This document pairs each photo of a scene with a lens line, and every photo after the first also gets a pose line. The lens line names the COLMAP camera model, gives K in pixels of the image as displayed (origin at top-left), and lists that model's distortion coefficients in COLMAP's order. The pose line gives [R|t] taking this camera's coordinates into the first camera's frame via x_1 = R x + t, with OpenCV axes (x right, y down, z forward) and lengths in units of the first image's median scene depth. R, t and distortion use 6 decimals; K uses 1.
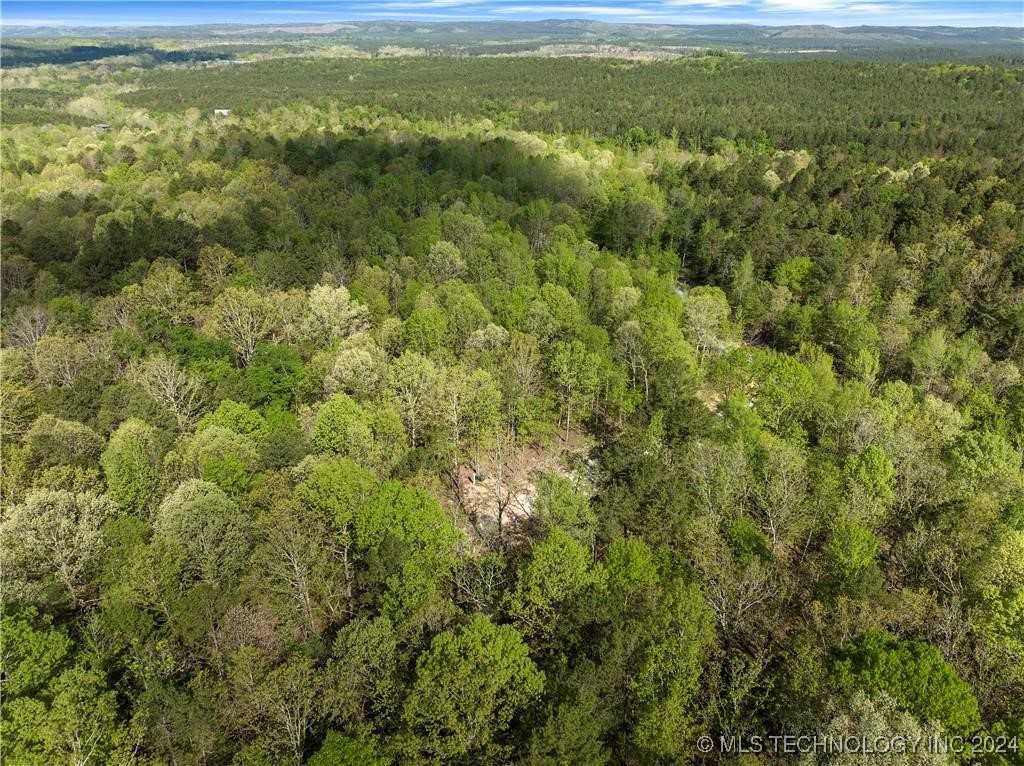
lens RADIAL K [[723.9, 0, 512.0], [0, 723.9, 383.0], [0, 0, 1]] dist [-0.037293, 0.002176]
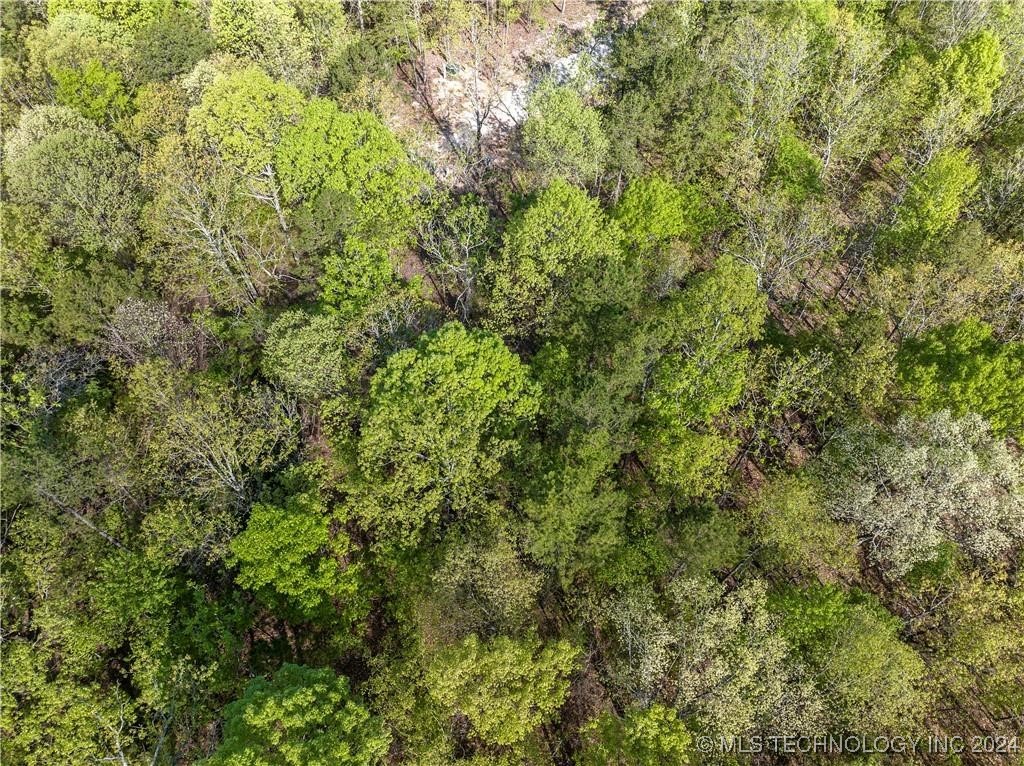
lens RADIAL K [[723.9, 0, 512.0], [0, 723.9, 383.0], [0, 0, 1]] dist [-0.037293, 0.002176]
pose [[0.999691, -0.019525, 0.015370, 0.001976], [0.007816, 0.834207, 0.551396, -0.017389], [-0.023588, -0.551105, 0.834102, 0.240917]]
